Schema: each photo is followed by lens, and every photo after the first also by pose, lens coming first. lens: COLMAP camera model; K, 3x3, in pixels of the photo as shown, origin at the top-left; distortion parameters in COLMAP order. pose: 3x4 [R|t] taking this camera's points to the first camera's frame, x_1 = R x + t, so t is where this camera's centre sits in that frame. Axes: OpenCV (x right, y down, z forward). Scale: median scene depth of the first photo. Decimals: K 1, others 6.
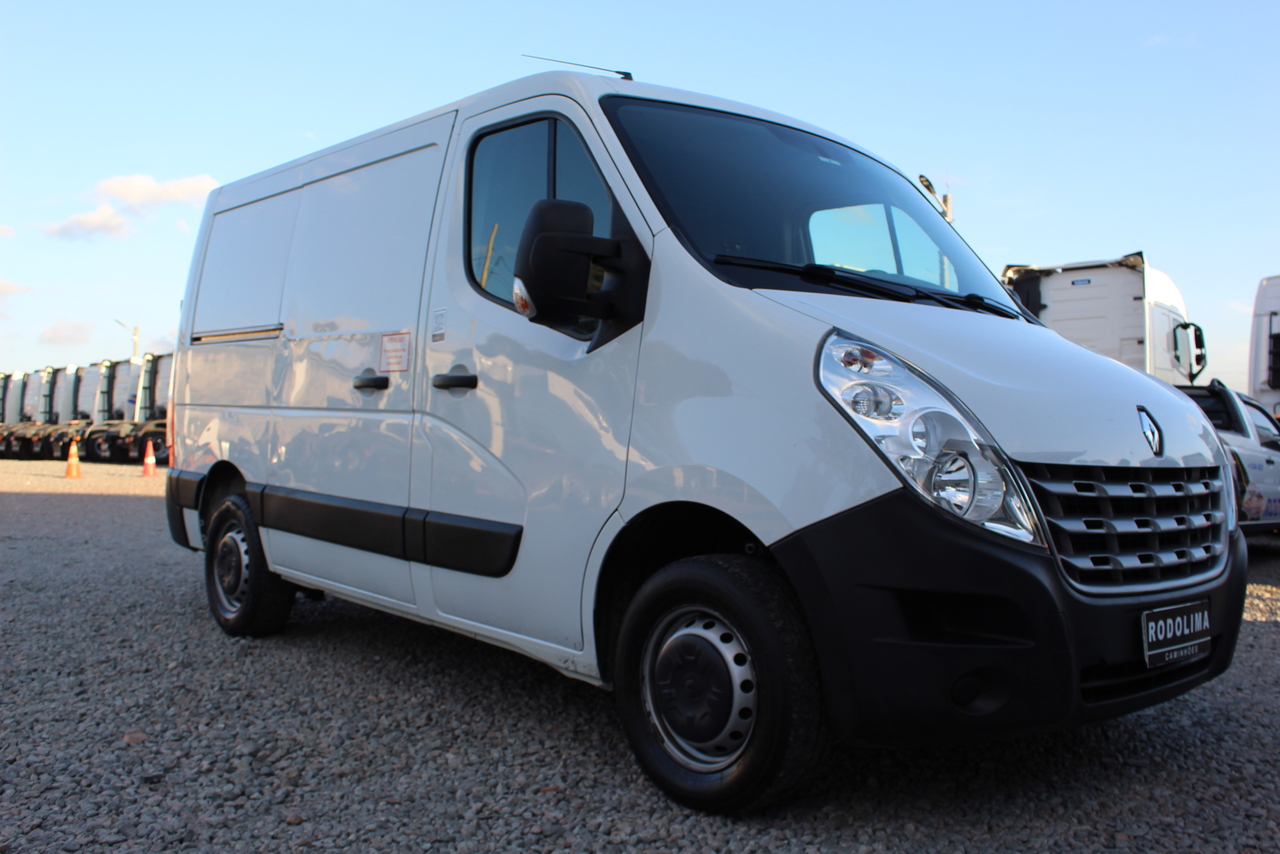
lens RADIAL K [[1140.8, 0, 640.0], [0, 1140.8, 427.0], [0, 0, 1]] dist [-0.054118, -0.002236]
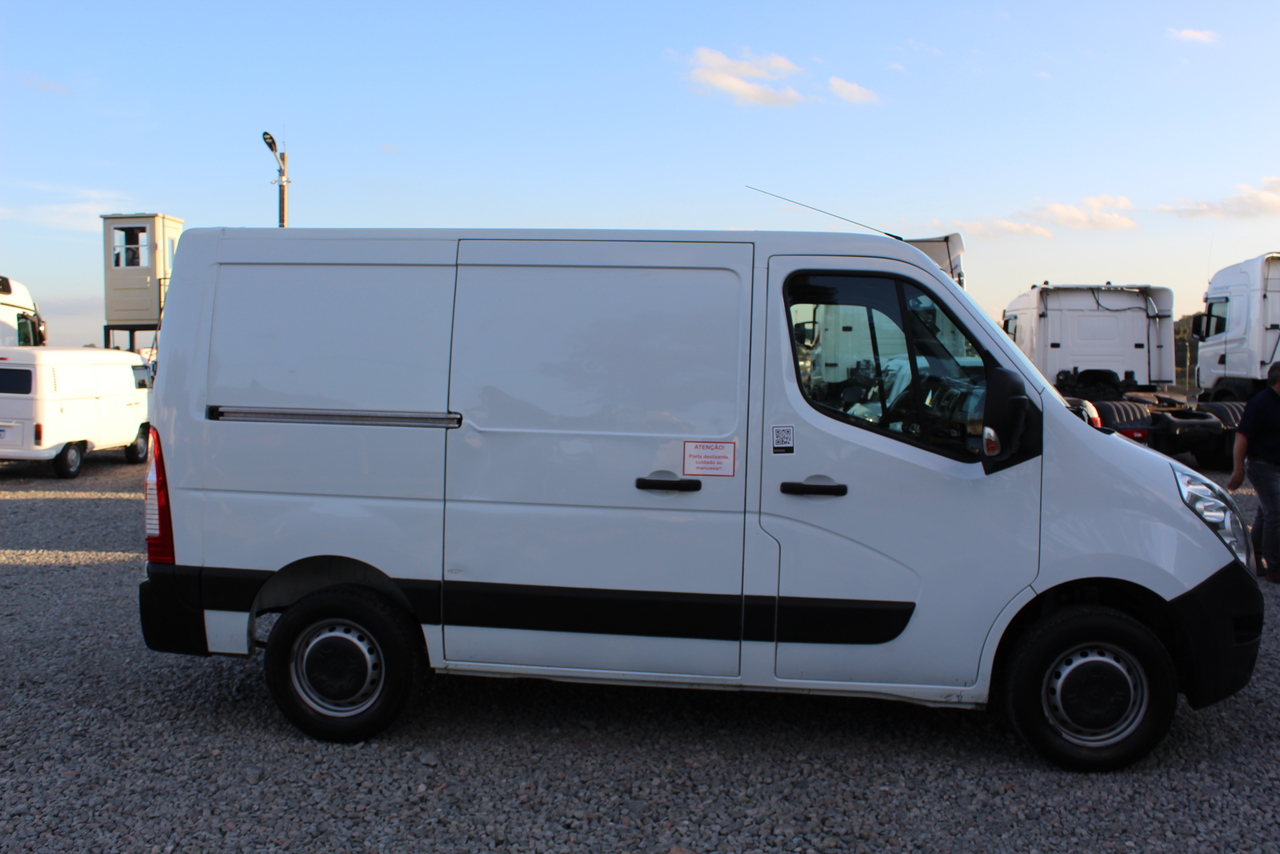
lens RADIAL K [[1140.8, 0, 640.0], [0, 1140.8, 427.0], [0, 0, 1]] dist [-0.054118, -0.002236]
pose [[0.726659, -0.049112, 0.685240, -1.063391], [0.000771, 0.997499, 0.070674, -0.181311], [-0.686997, -0.050828, 0.724880, 0.242163]]
